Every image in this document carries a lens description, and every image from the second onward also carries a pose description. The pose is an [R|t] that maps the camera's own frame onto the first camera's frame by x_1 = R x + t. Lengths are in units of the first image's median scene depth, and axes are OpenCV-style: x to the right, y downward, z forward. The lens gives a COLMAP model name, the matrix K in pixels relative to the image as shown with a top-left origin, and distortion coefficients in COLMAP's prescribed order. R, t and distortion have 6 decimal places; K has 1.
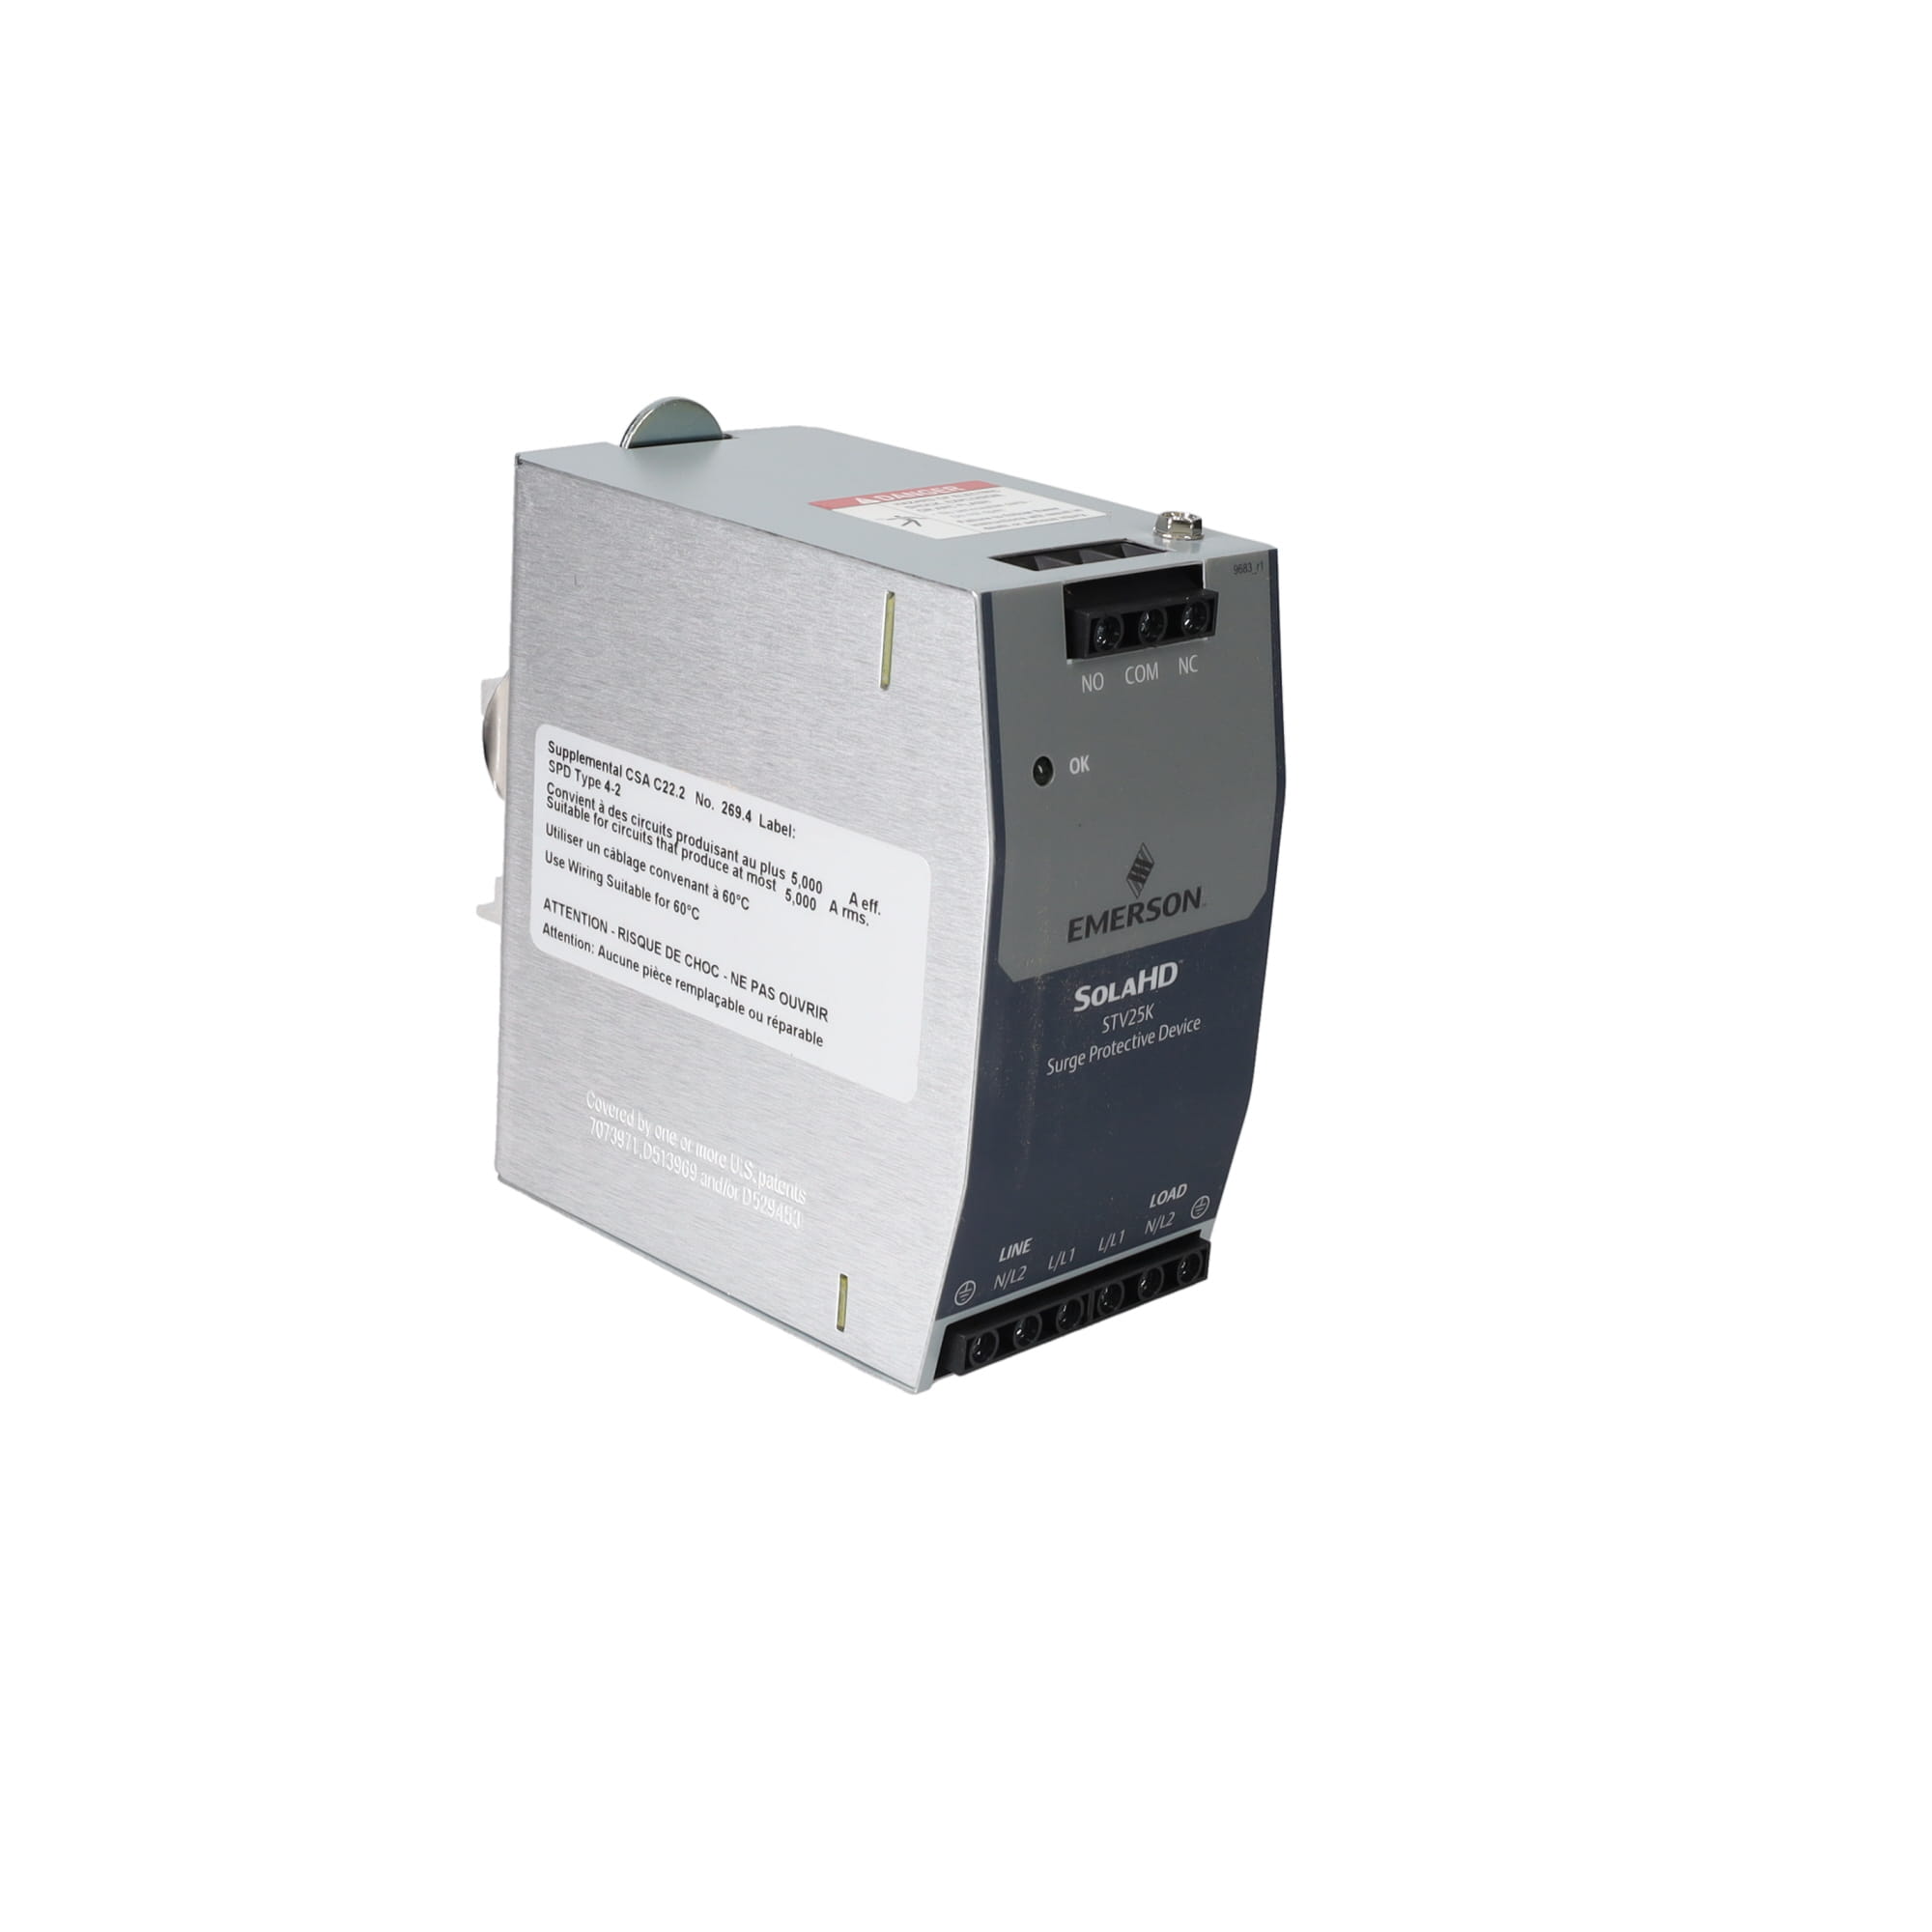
lens RADIAL K [[3295.1, 0, 966.0], [0, 3295.1, 966.0], [0, 0, 1]] dist [0.018831, -0.075977]
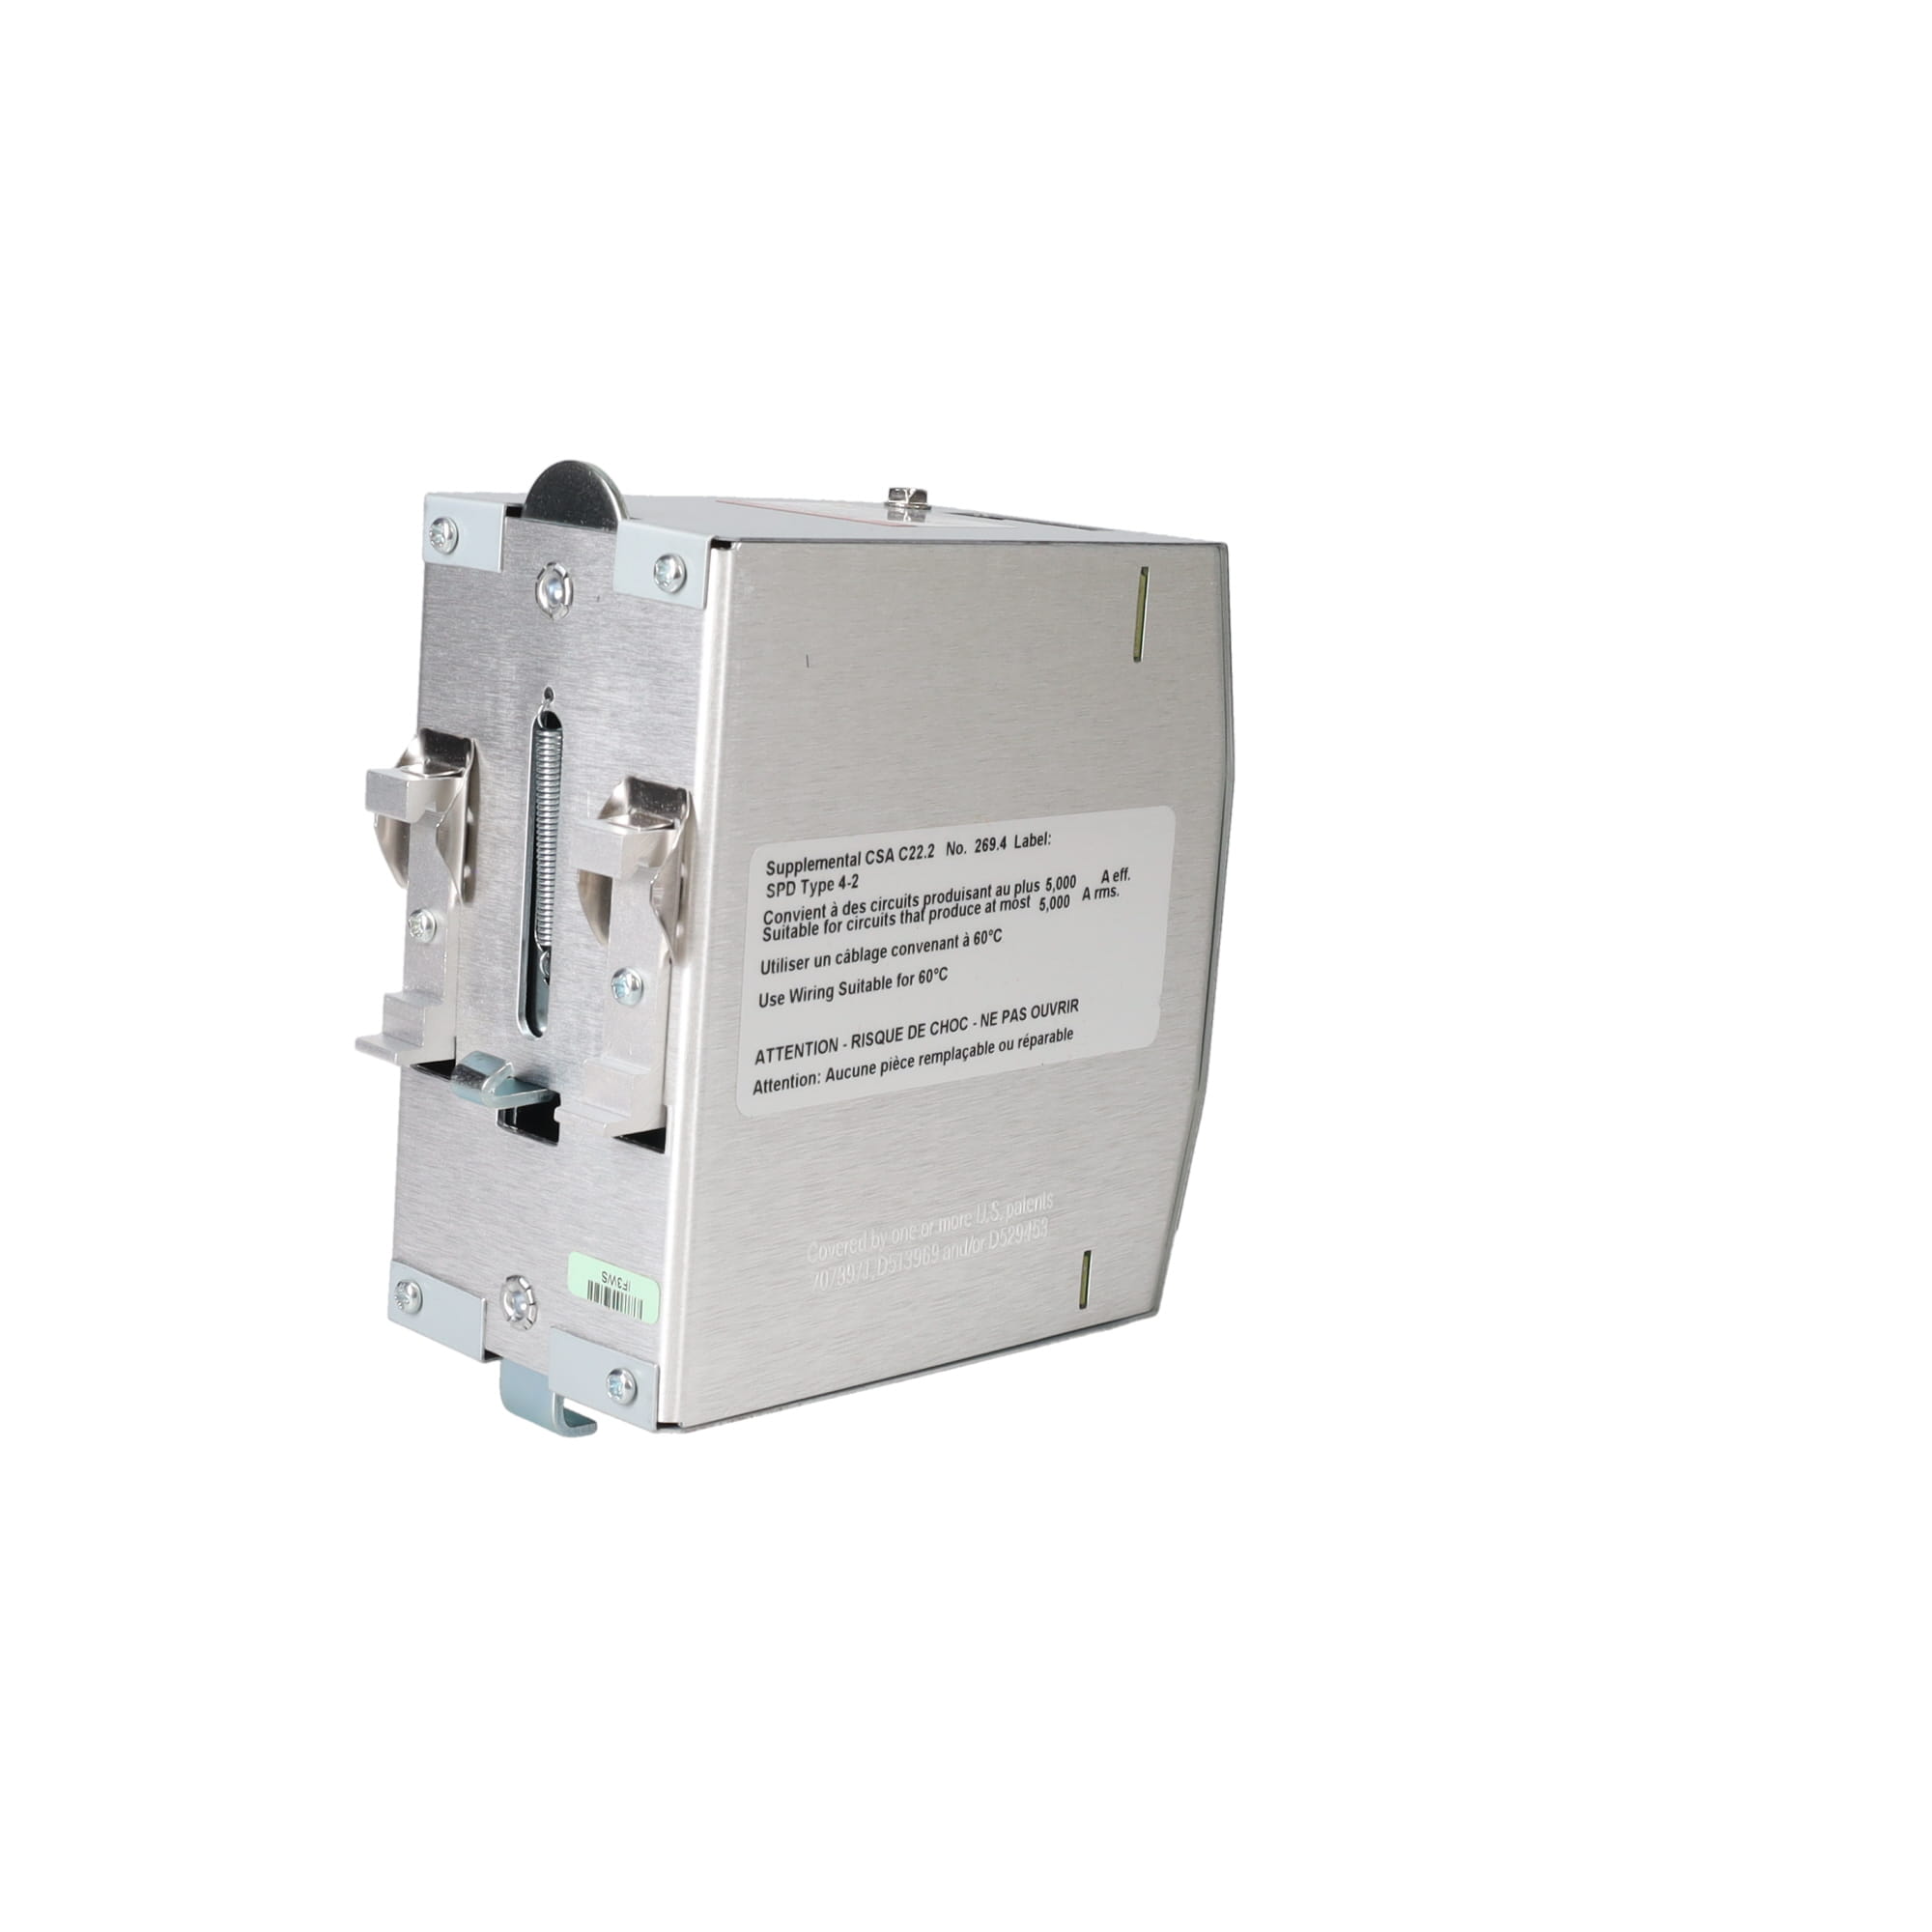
lens RADIAL K [[3295.1, 0, 966.0], [0, 3295.1, 966.0], [0, 0, 1]] dist [0.018831, -0.075977]
pose [[0.000809, -0.266199, 0.963918, -1.016189], [0.255487, 0.931983, 0.257166, -0.265546], [-0.966812, 0.246060, 0.068764, 0.960939]]
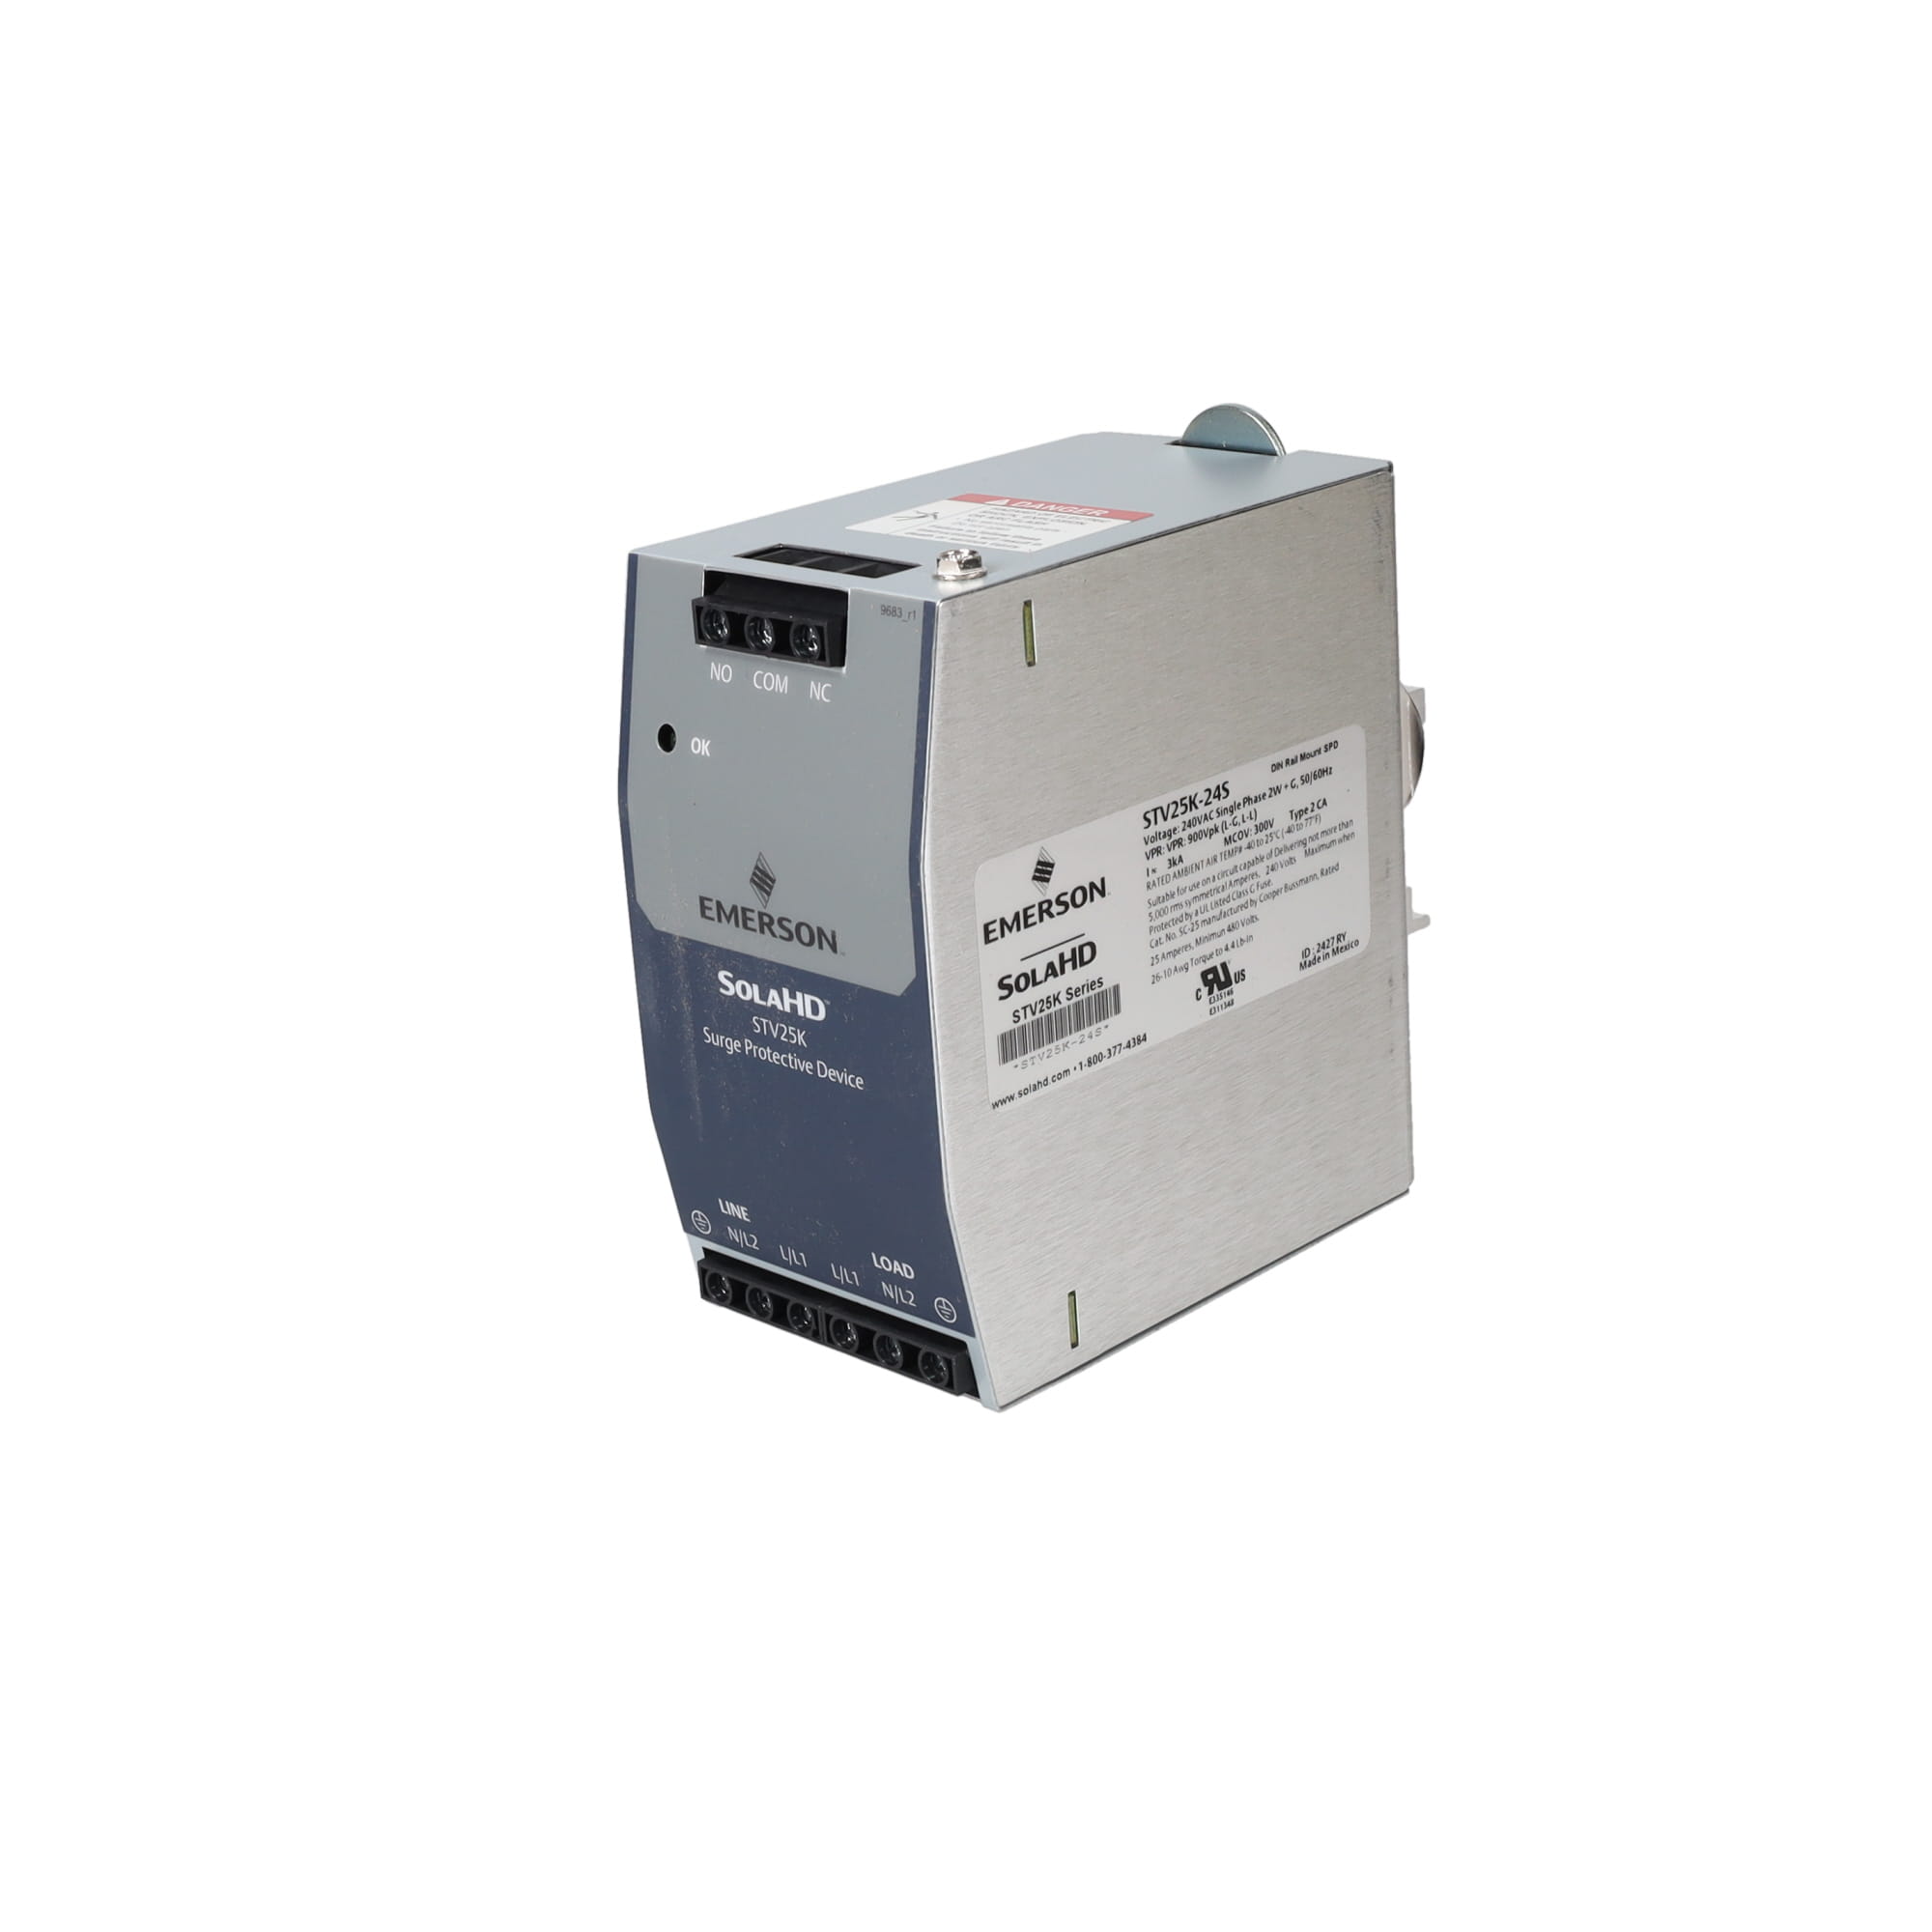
lens RADIAL K [[3295.1, 0, 966.0], [0, 3295.1, 966.0], [0, 0, 1]] dist [0.018831, -0.075977]
pose [[-0.003901, 0.257016, -0.966399, 0.938810], [-0.265166, 0.931545, 0.248817, -0.247201], [0.964195, 0.257227, 0.064518, 0.928406]]
